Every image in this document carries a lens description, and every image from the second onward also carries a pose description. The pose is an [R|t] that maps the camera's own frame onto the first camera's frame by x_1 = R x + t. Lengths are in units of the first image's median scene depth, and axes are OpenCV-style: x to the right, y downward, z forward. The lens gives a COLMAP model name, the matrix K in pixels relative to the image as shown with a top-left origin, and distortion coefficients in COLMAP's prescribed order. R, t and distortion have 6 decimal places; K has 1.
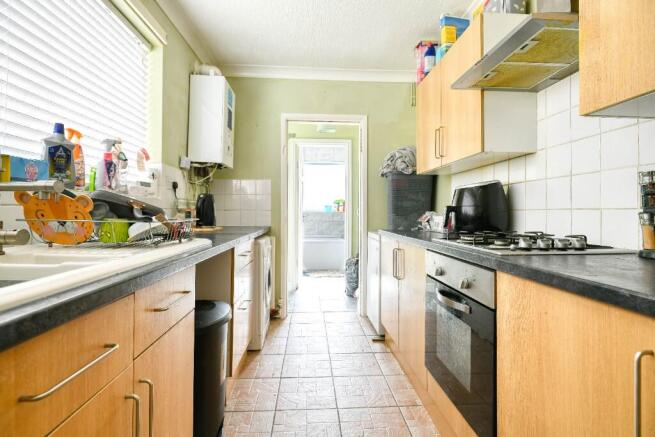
lens RADIAL K [[322.0, 0, 328.7], [0, 322.0, 210.4], [0, 0, 1]] dist [-0.007853, -0.008407]
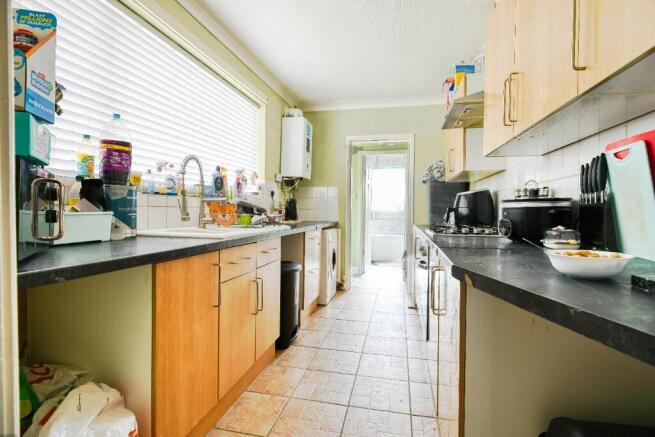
lens RADIAL K [[322.0, 0, 327.8], [0, 322.0, 215.9], [0, 0, 1]] dist [-0.007853, -0.008407]
pose [[0.960688, 0.009202, -0.277478, 0.217390], [-0.003370, 0.999763, 0.021486, -0.003767], [0.277610, -0.019706, 0.960492, -0.436198]]
